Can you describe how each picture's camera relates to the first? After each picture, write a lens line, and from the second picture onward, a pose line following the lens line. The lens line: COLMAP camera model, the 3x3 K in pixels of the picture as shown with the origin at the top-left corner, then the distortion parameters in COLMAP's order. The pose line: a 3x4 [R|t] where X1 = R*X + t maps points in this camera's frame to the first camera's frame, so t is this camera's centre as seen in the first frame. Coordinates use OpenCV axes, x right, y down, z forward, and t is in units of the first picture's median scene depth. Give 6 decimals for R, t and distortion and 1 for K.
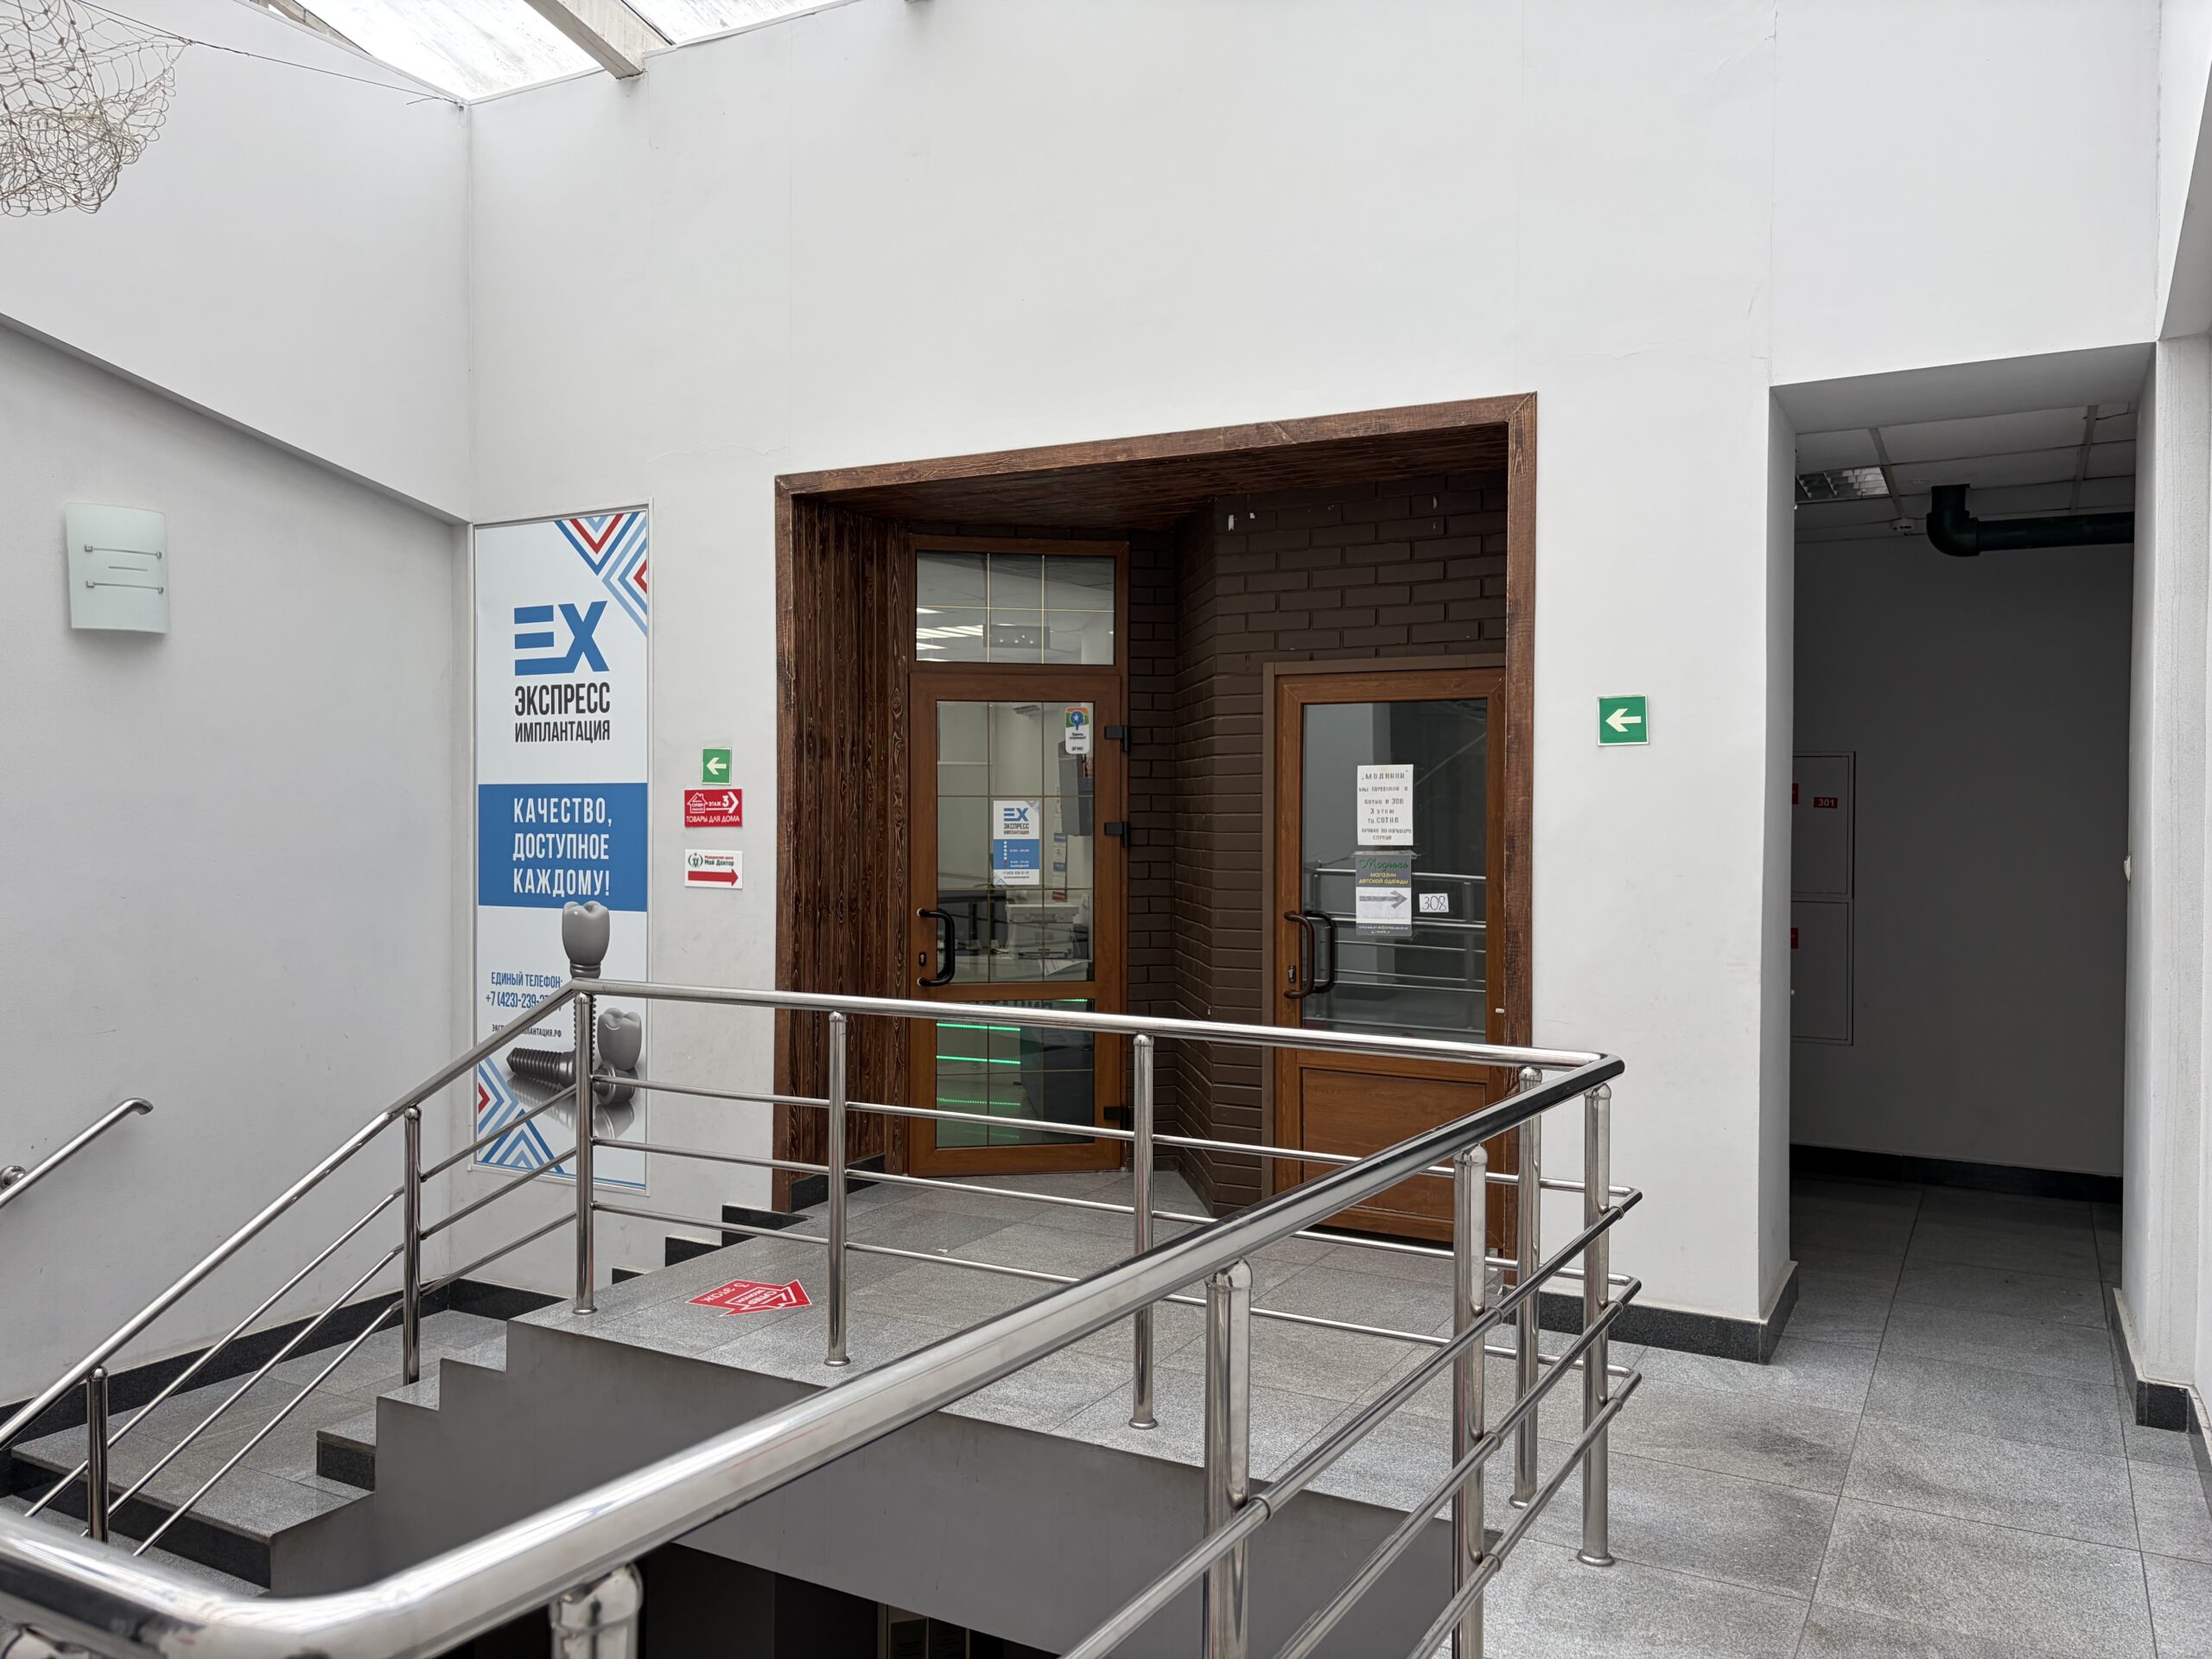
lens RADIAL K [[1693.8, 0, 1106.0], [0, 1693.8, 829.5], [0, 0, 1]] dist [0.041949, -0.002915]
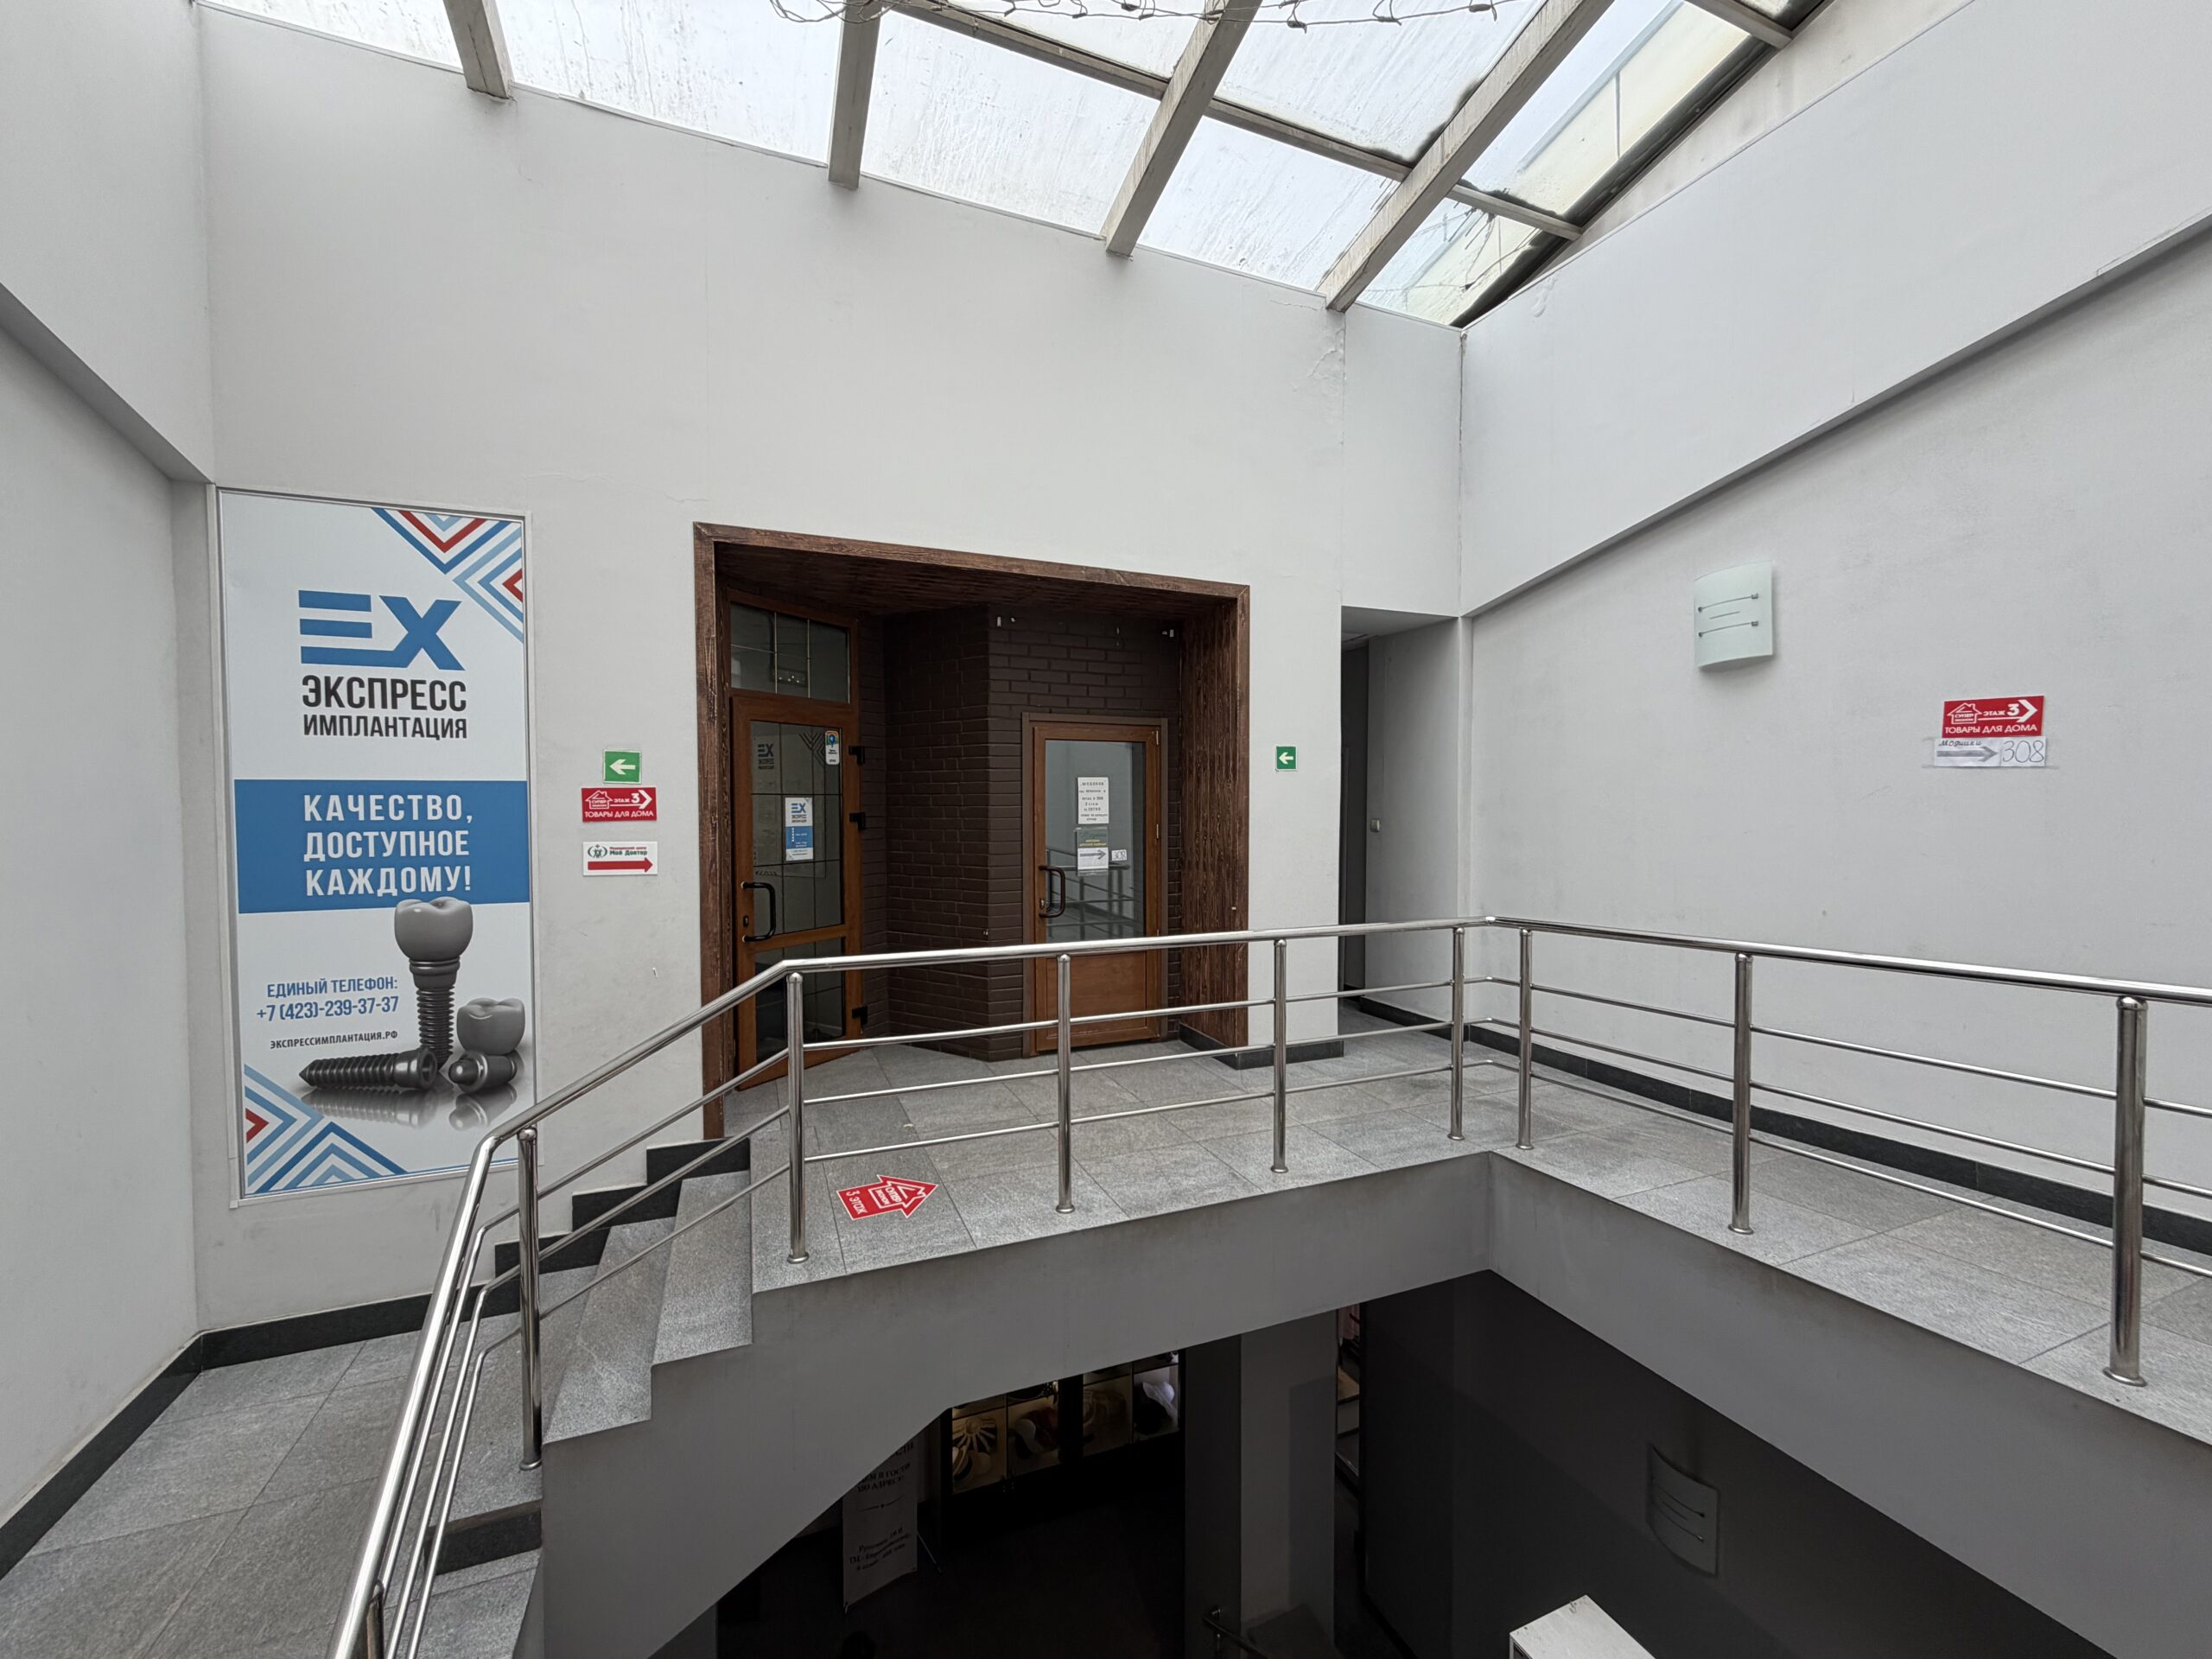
lens RADIAL K [[897.1, 0, 1106.0], [0, 897.1, 829.5], [0, 0, 1]] dist [-0.000498, 0.000183]
pose [[0.623784, -0.027583, 0.781110, -0.473999], [0.012626, 0.999602, 0.025216, -0.006582], [-0.781495, -0.005867, 0.623884, 0.361912]]
